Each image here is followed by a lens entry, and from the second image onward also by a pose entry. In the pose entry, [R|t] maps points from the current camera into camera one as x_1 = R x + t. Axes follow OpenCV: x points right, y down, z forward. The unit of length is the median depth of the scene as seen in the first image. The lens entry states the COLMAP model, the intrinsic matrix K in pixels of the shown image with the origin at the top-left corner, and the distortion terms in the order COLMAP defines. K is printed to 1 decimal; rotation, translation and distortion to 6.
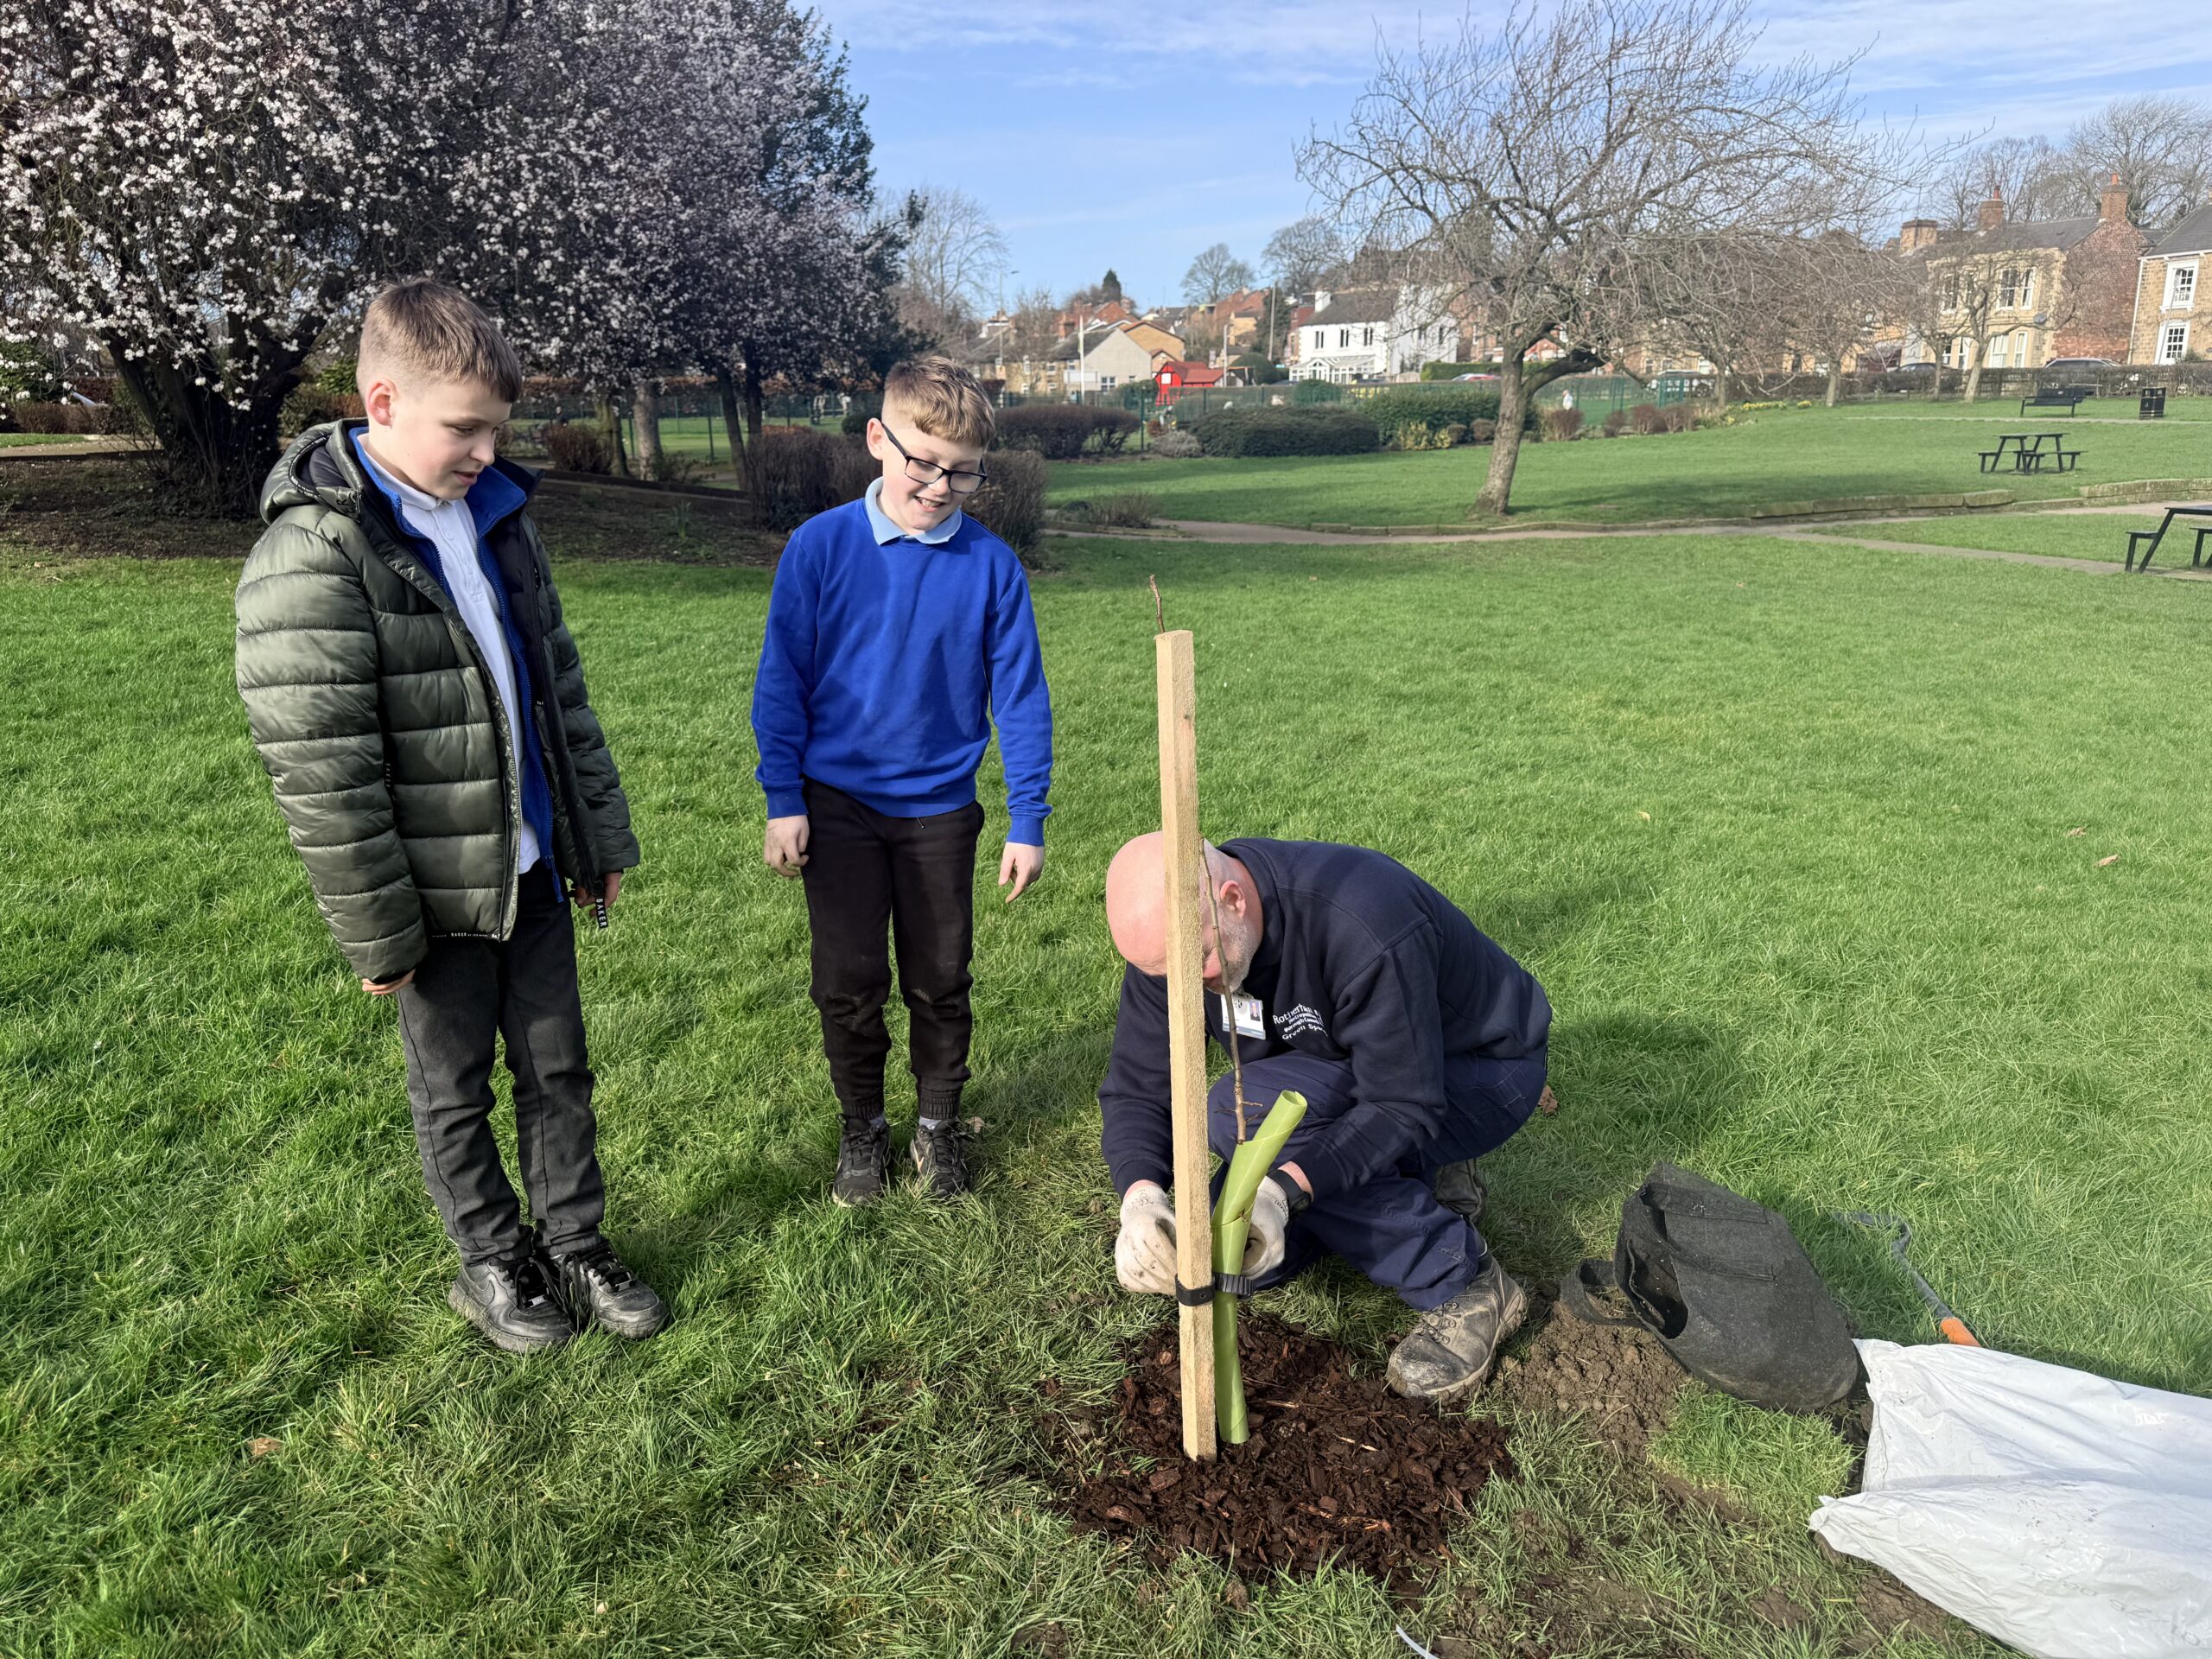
lens RADIAL K [[1564.0, 0, 1086.9], [0, 1564.0, 854.1], [0, 0, 1]] dist [0.011485, -0.021627]
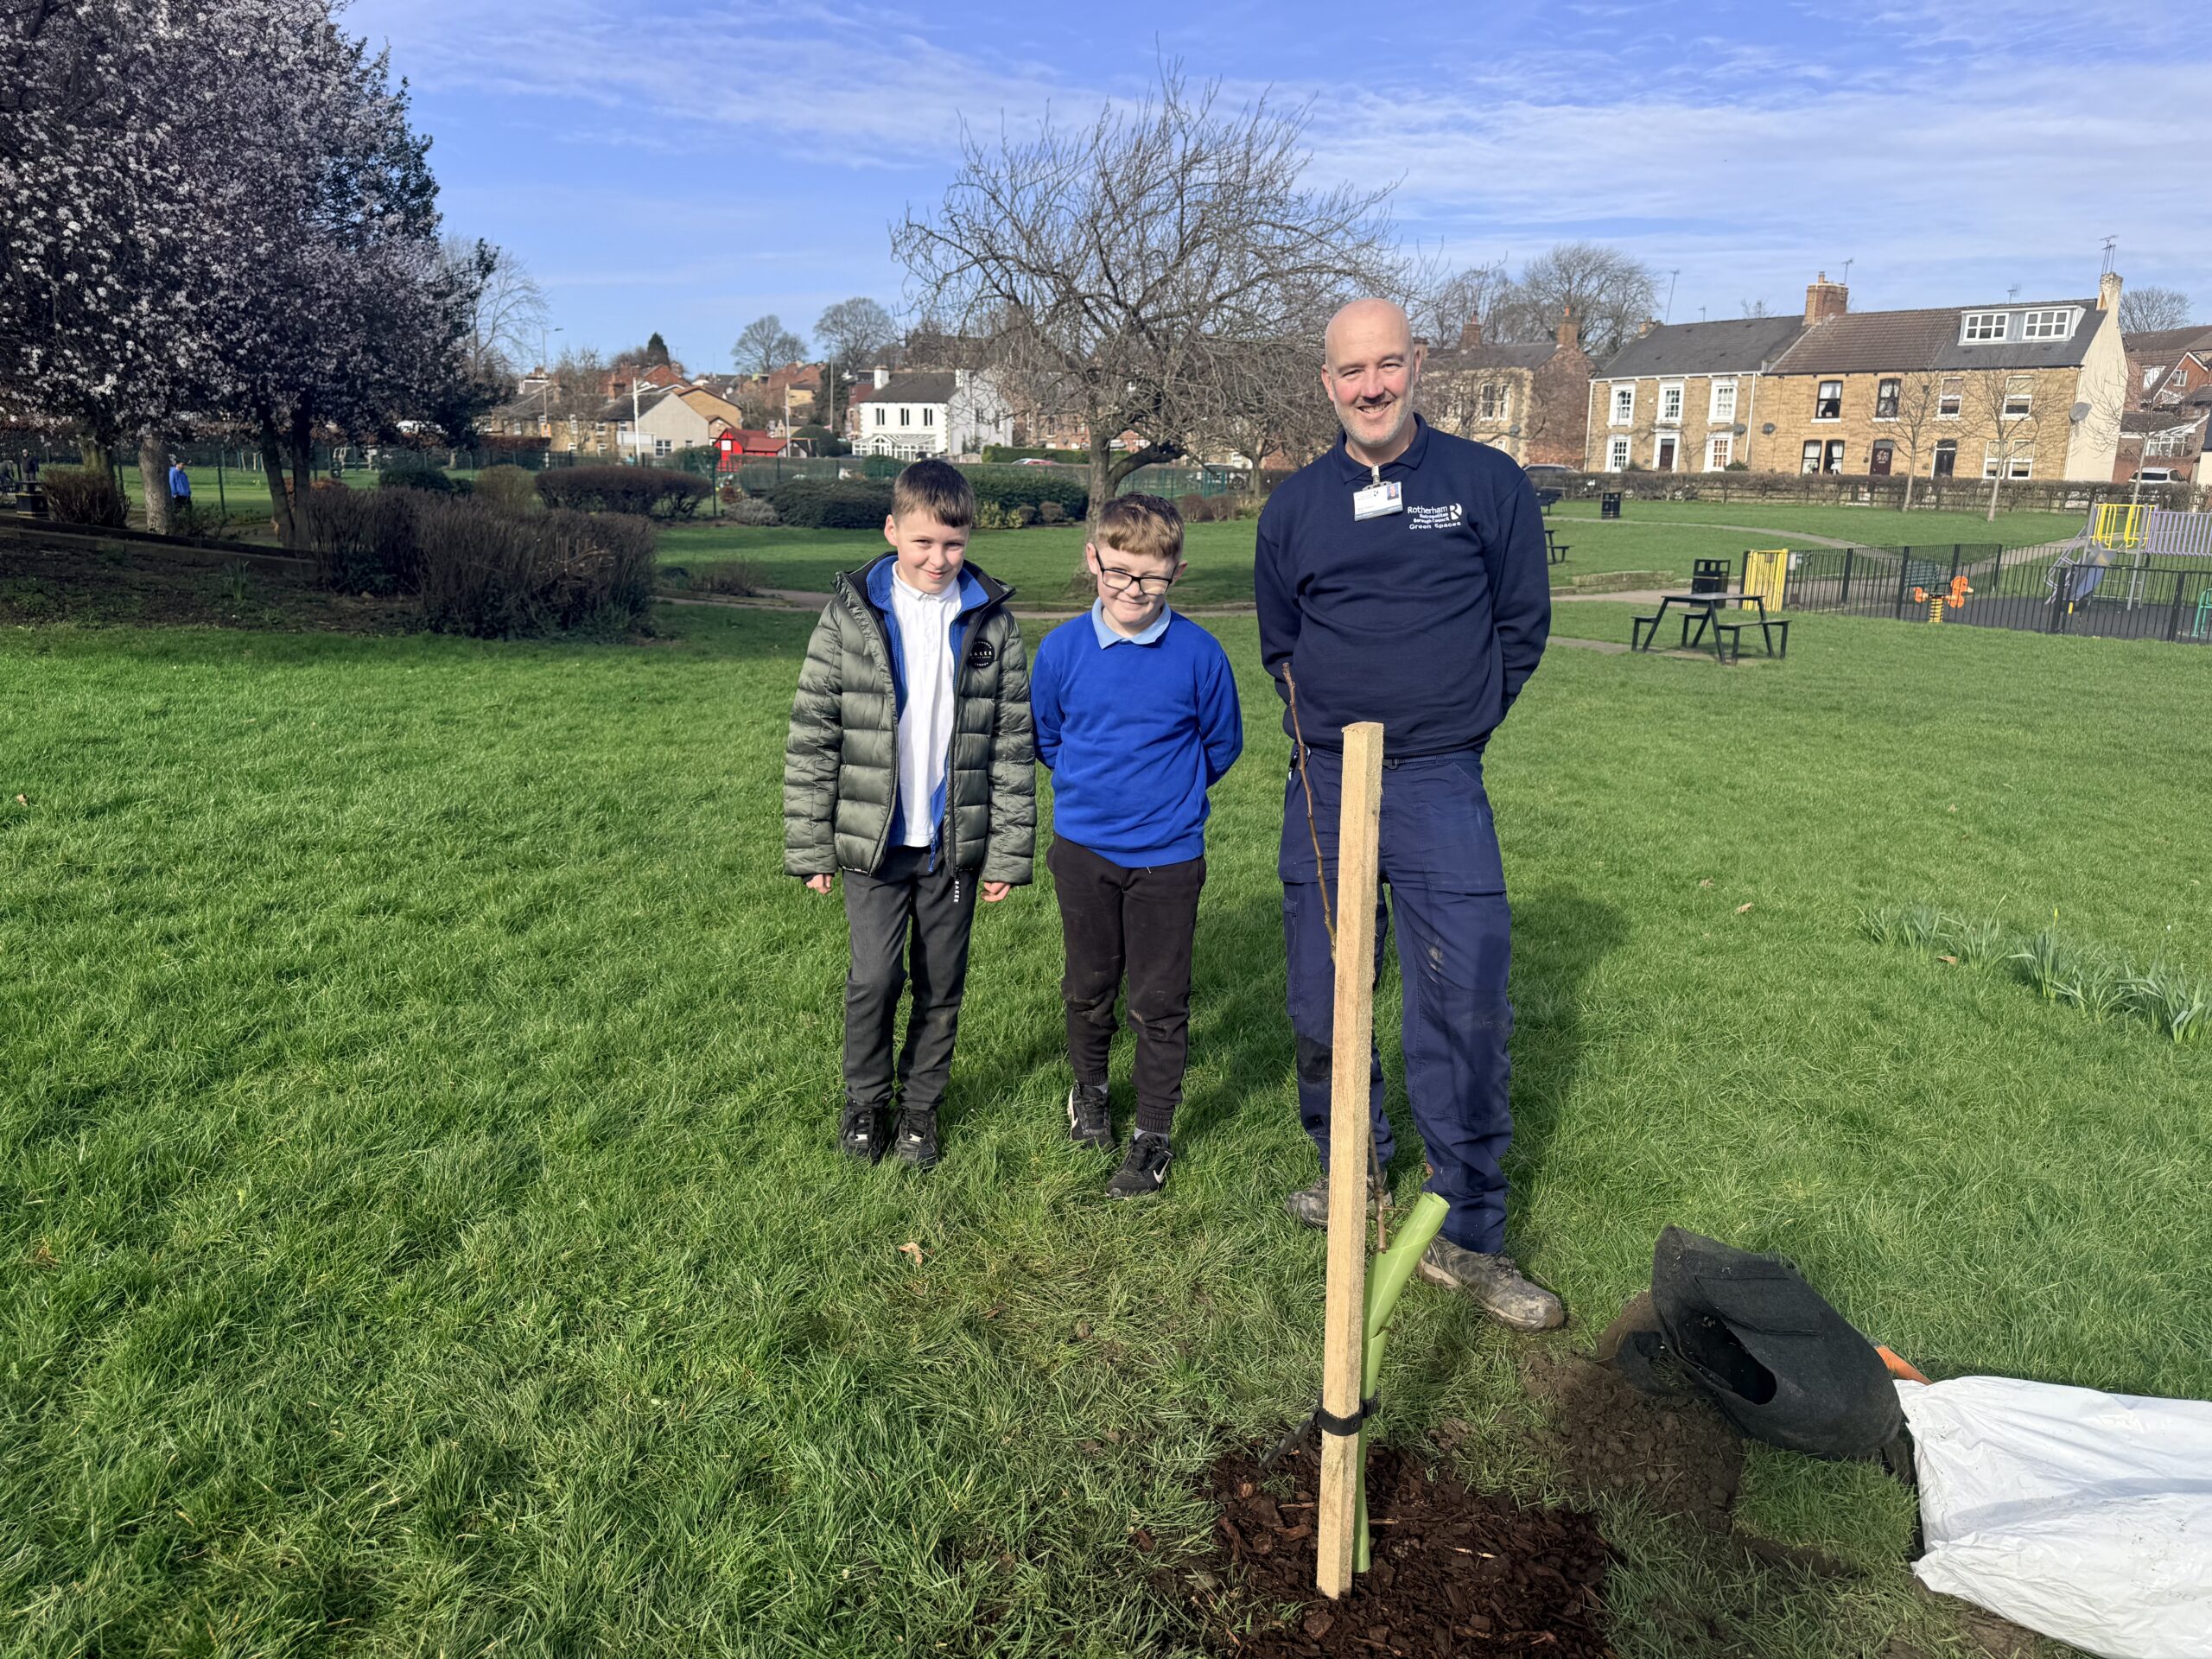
lens RADIAL K [[1564.0, 0, 1097.7], [0, 1564.0, 851.2], [0, 0, 1]] dist [0.011485, -0.021627]
pose [[0.960200, -0.027153, 0.277991, -0.026798], [0.039776, 0.998413, -0.039869, -0.002715], [-0.276467, 0.049340, 0.959756, 0.008947]]
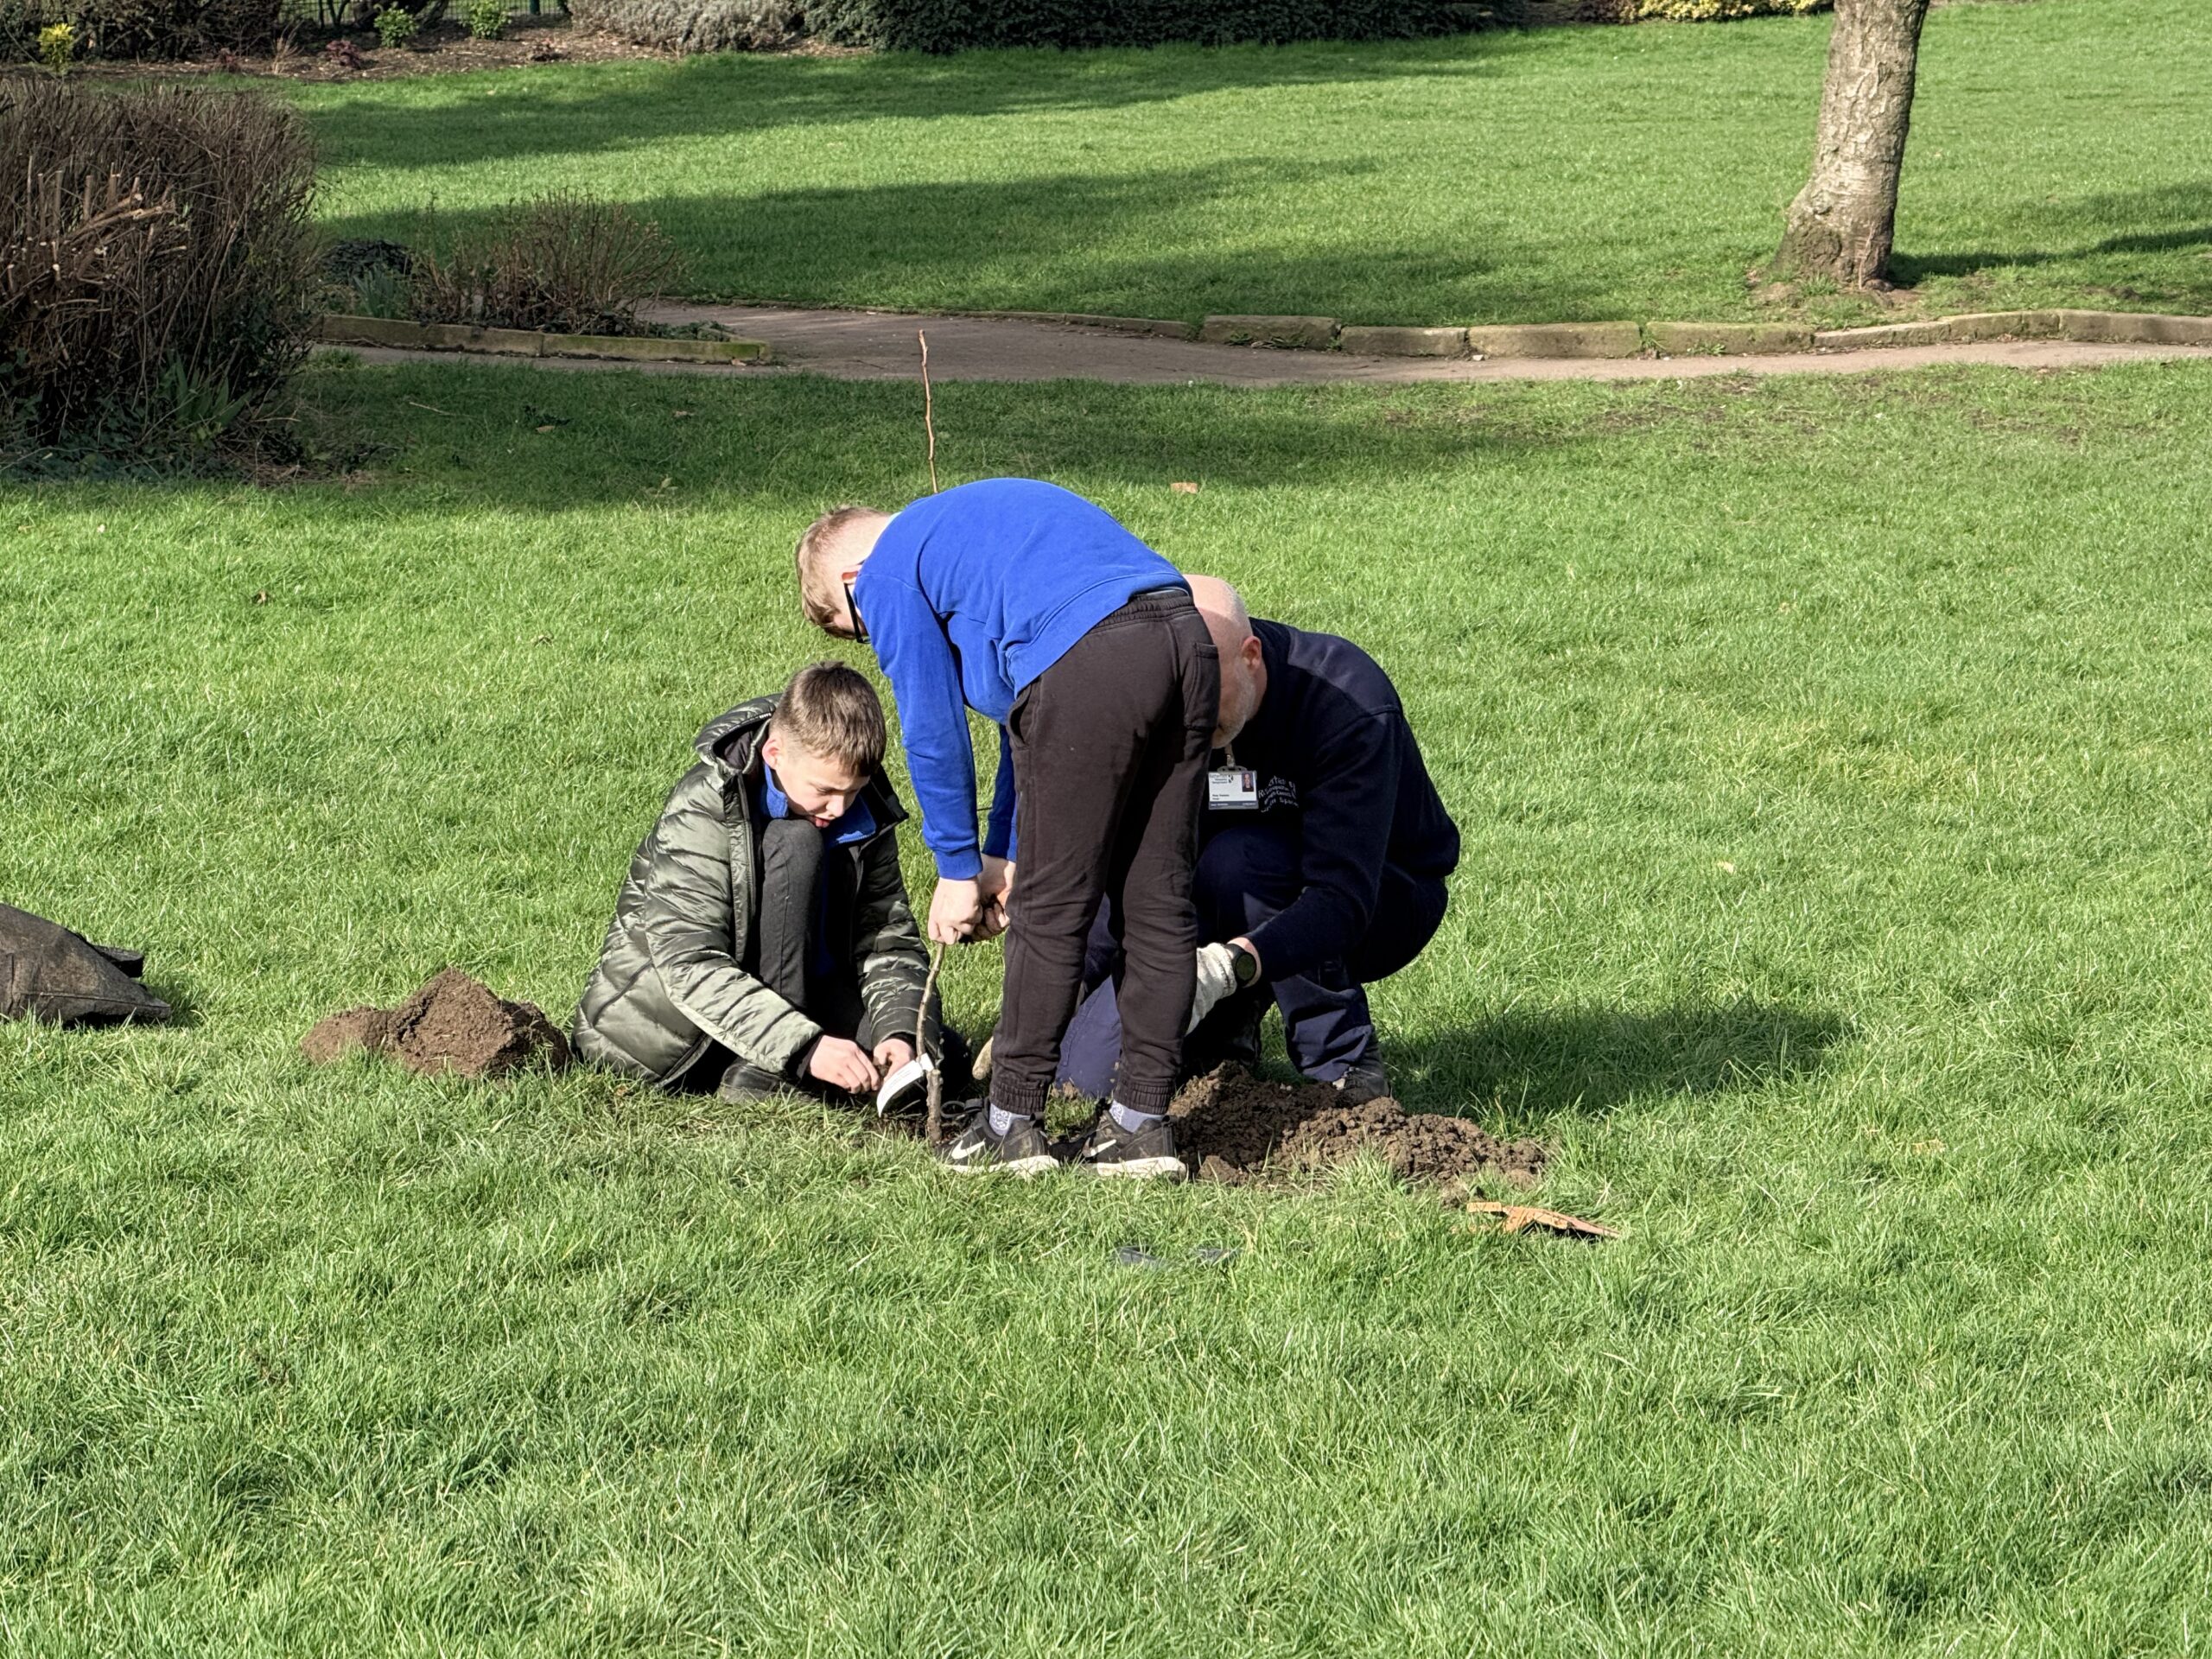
lens RADIAL K [[8077.5, 0, 1104.8], [0, 8077.5, 829.9], [0, 0, 1]] dist [-0.140163, 0.000000]
pose [[0.993714, -0.012213, 0.111279, -0.034677], [0.028278, 0.989180, -0.143959, 0.085279], [-0.108317, 0.146201, 0.983307, -0.399964]]
